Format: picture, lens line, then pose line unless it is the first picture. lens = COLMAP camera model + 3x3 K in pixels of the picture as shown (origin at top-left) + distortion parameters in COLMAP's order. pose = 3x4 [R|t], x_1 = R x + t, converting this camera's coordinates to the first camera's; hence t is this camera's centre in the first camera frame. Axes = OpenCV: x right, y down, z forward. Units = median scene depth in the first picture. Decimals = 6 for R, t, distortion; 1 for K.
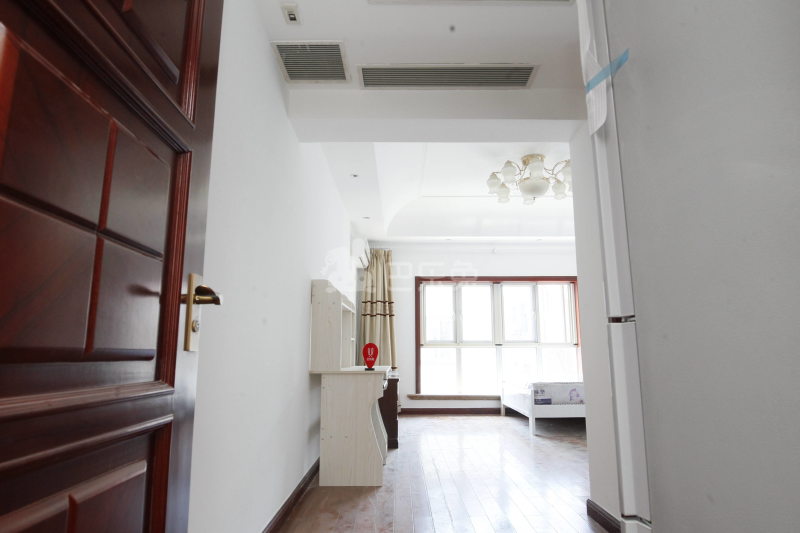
lens RADIAL K [[475.2, 0, 403.6], [0, 475.2, 270.9], [0, 0, 1]] dist [-0.033318, 0.002980]
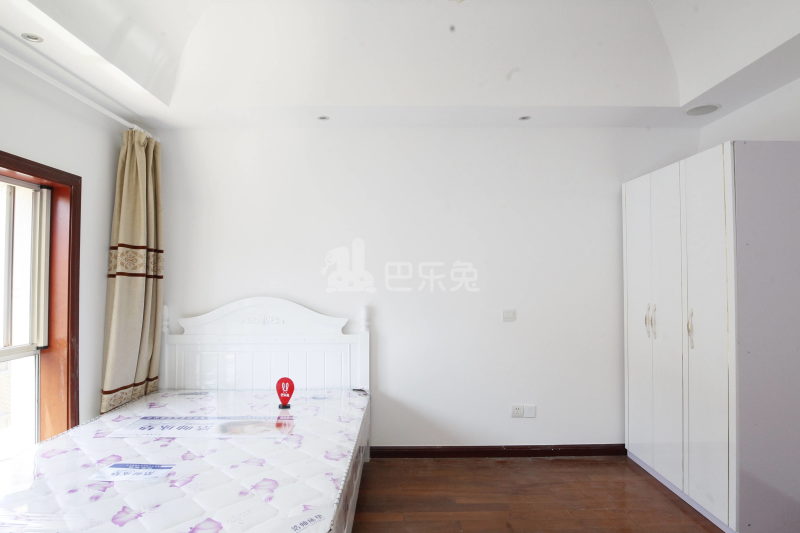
lens RADIAL K [[475.2, 0, 404.4], [0, 475.2, 264.2], [0, 0, 1]] dist [-0.033318, 0.002980]
pose [[-0.001019, 0.040401, 0.999183, -0.018786], [-0.161888, 0.985997, -0.040033, 0.055856], [-0.986809, -0.161796, 0.005536, 0.731327]]
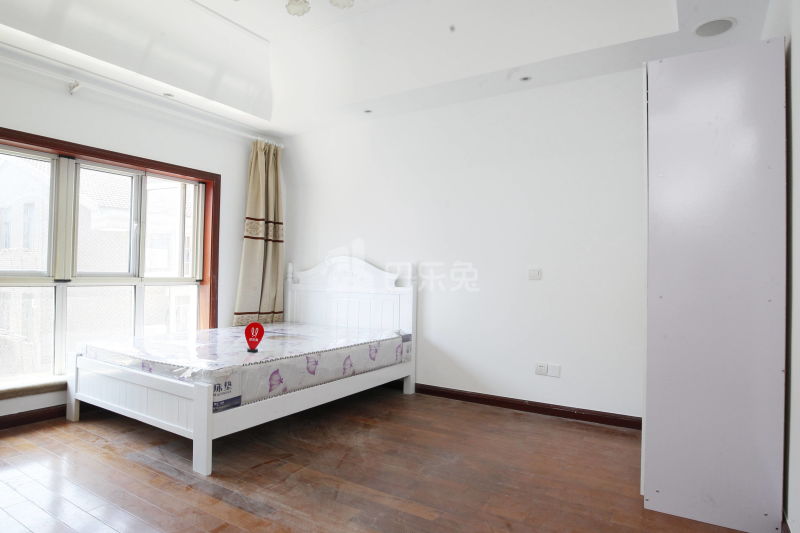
lens RADIAL K [[475.2, 0, 404.0], [0, 475.2, 267.4], [0, 0, 1]] dist [-0.033318, 0.002980]
pose [[0.537633, 0.029140, 0.842675, -0.022910], [-0.159185, 0.984938, 0.067501, 0.051632], [-0.828016, -0.170432, 0.534174, 0.446231]]
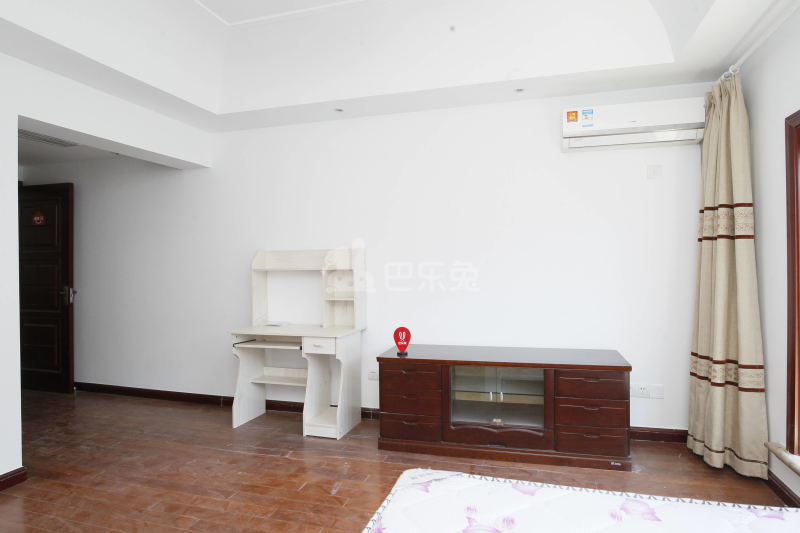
lens RADIAL K [[475.2, 0, 402.5], [0, 475.2, 263.1], [0, 0, 1]] dist [-0.033318, 0.002980]
pose [[-0.293994, 0.003098, -0.955802, 0.435139], [0.168704, 0.984463, -0.048701, 0.085689], [0.940801, -0.175566, -0.289949, 0.832187]]
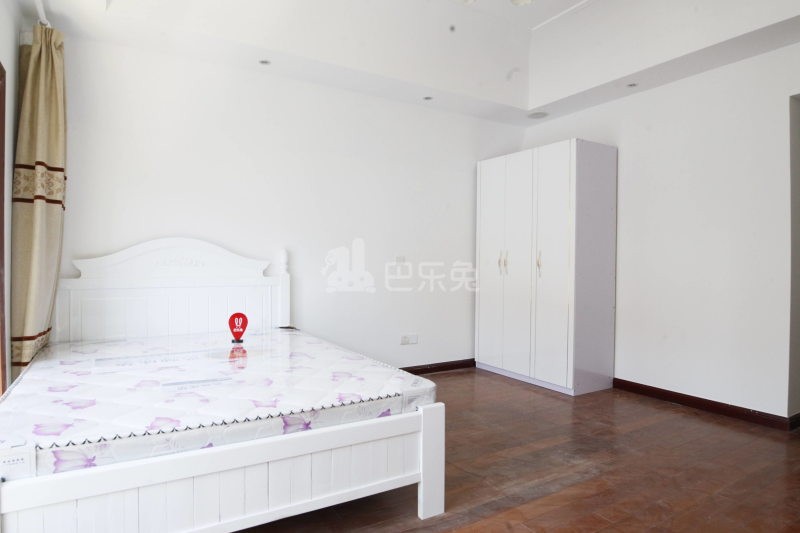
lens RADIAL K [[475.2, 0, 404.1], [0, 475.2, 264.8], [0, 0, 1]] dist [-0.033318, 0.002980]
pose [[-0.516012, -0.001064, 0.856580, -0.037964], [-0.144364, 0.985803, -0.085742, 0.131289], [-0.844328, -0.167904, -0.508840, 0.929167]]
